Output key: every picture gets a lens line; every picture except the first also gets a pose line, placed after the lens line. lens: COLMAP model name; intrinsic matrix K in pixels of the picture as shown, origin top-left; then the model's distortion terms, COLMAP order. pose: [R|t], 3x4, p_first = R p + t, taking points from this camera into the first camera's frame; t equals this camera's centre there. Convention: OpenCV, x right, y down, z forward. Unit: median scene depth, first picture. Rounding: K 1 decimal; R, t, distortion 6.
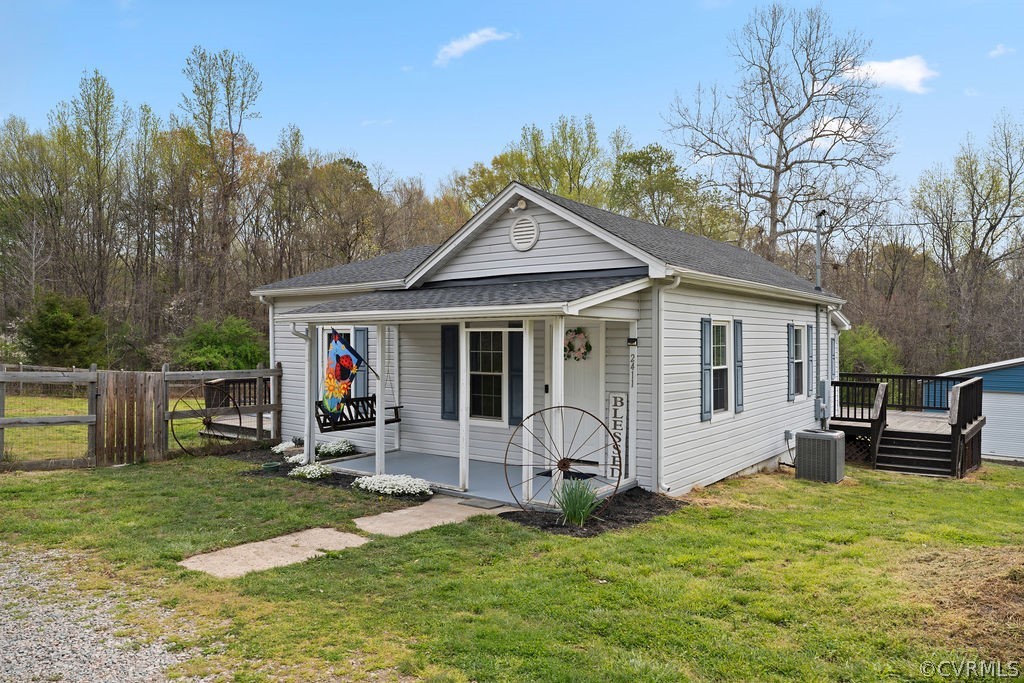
lens RADIAL K [[691.9, 0, 520.8], [0, 691.9, 344.7], [0, 0, 1]] dist [-0.000752, 0.000220]
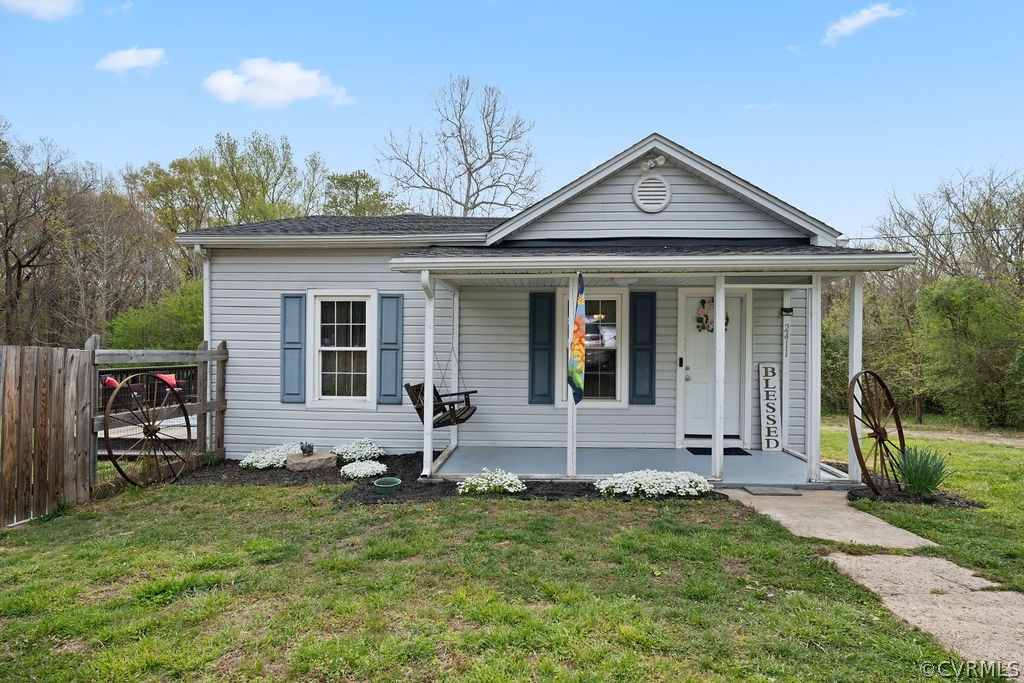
lens RADIAL K [[559.5, 0, 515.4], [0, 559.5, 344.7], [0, 0, 1]] dist [-0.015323, 0.001263]
pose [[0.835761, 0.005415, 0.549067, -0.497107], [0.000278, 0.999947, -0.010284, 0.042278], [-0.549094, 0.008748, 0.835715, 0.435134]]
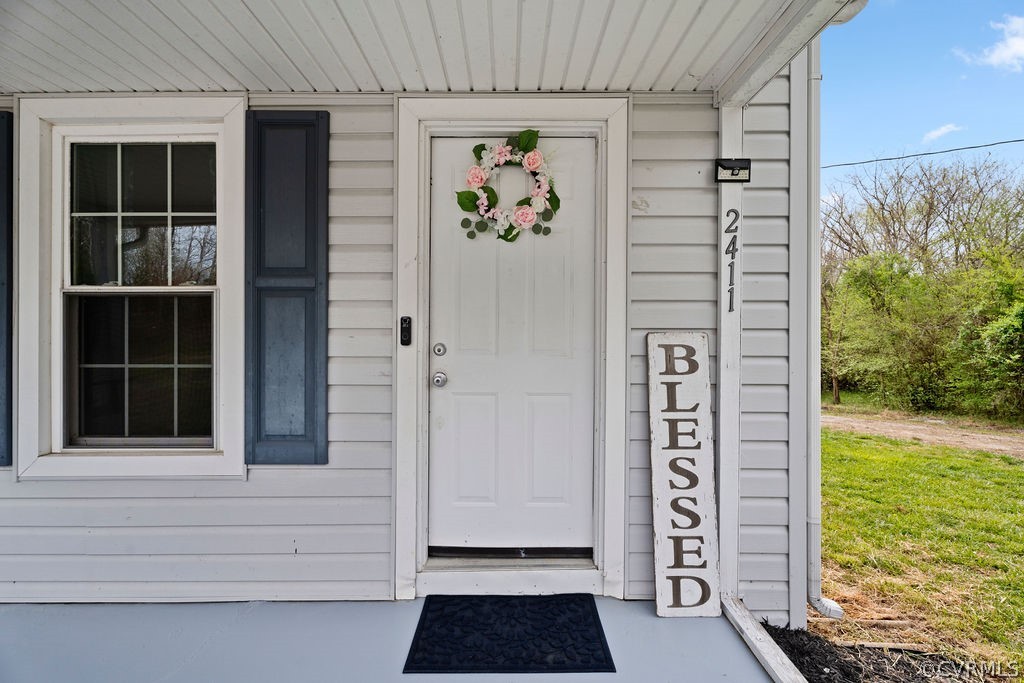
lens RADIAL K [[466.4, 0, 502.6], [0, 466.4, 329.3], [0, 0, 1]] dist [0.002926, 0.000322]
pose [[0.807367, 0.003036, 0.590042, -0.042289], [0.004377, 0.999928, -0.011134, 0.057856], [-0.590034, 0.011571, 0.807296, 0.718114]]
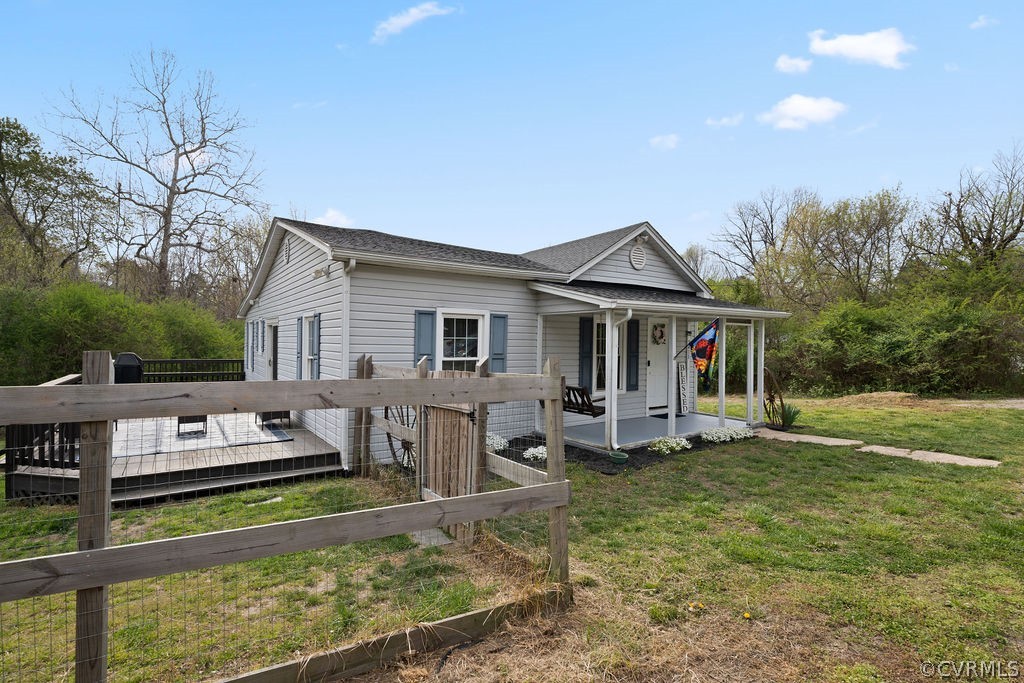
lens RADIAL K [[466.4, 0, 515.9], [0, 466.4, 342.1], [0, 0, 1]] dist [0.002926, 0.000322]
pose [[0.330820, -0.000943, 0.943693, -0.908425], [-0.004046, 0.999989, 0.002418, 0.013783], [-0.943685, -0.004618, 0.330812, 0.827237]]
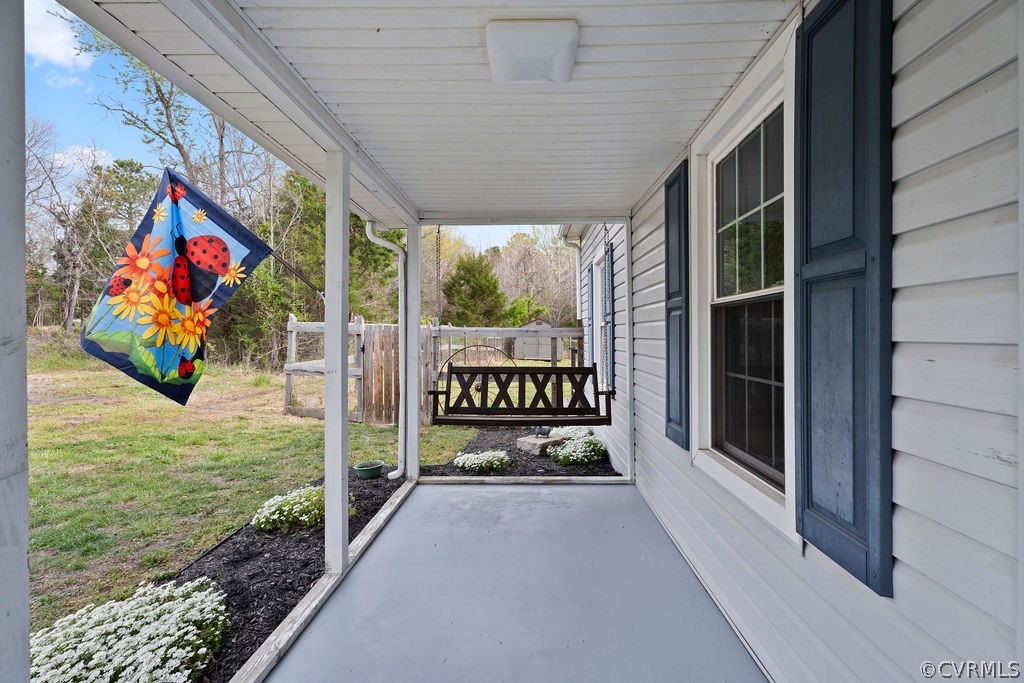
lens RADIAL K [[466.4, 0, 513.7], [0, 466.4, 334.9], [0, 0, 1]] dist [0.002926, 0.000322]
pose [[0.571958, -0.000116, -0.820283, 0.042577], [-0.005853, 0.999974, -0.004223, 0.054740], [0.820262, 0.007217, 0.571943, 0.785162]]
